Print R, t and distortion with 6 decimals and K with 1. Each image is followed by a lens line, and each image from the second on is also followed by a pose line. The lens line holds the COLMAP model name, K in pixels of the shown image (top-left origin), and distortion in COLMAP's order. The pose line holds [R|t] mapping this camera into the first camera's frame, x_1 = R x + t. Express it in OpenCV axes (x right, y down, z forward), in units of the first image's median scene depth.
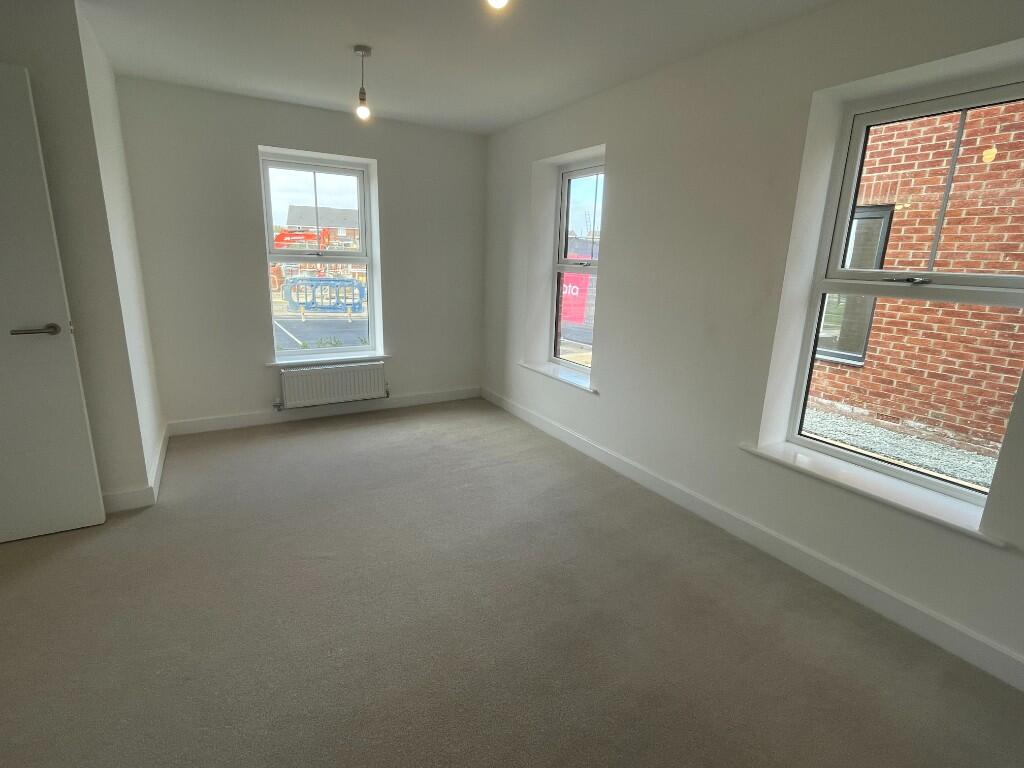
lens RADIAL K [[513.2, 0, 505.0], [0, 513.2, 383.3], [0, 0, 1]] dist [0.000098, -0.000143]
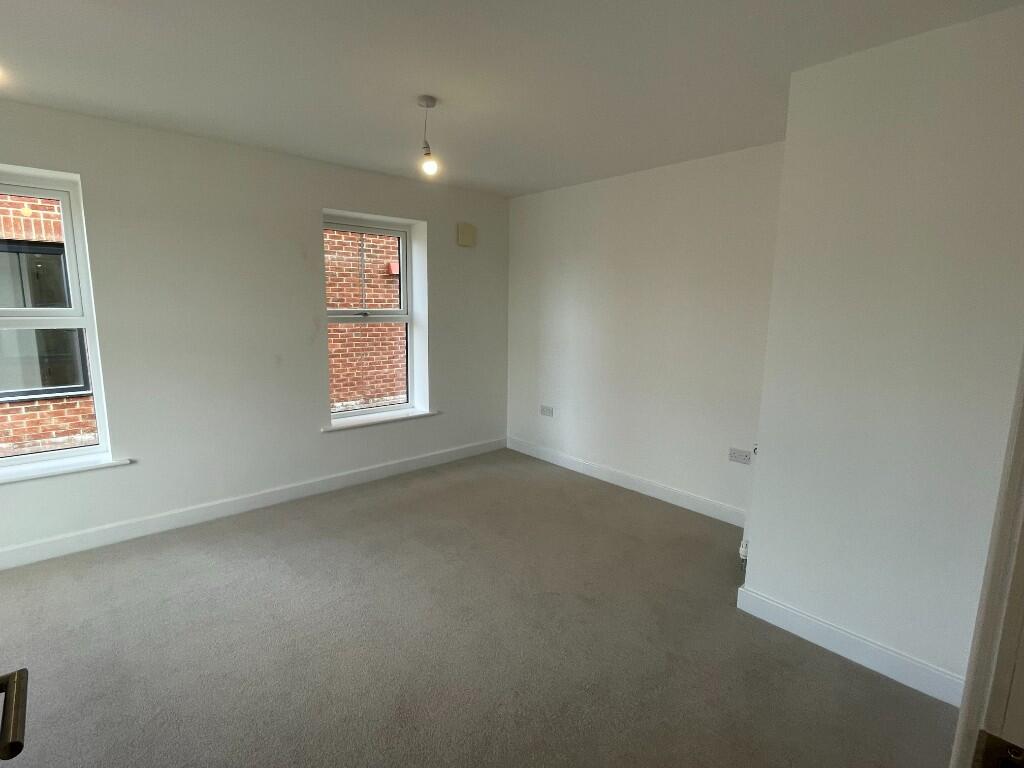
lens RADIAL K [[513.2, 0, 505.0], [0, 513.2, 383.3], [0, 0, 1]] dist [0.000098, -0.000143]
pose [[-0.199480, -0.186076, 0.962073, -0.510232], [0.224287, 0.947071, 0.229679, -0.110974], [-0.953888, 0.261597, -0.147187, 0.356408]]
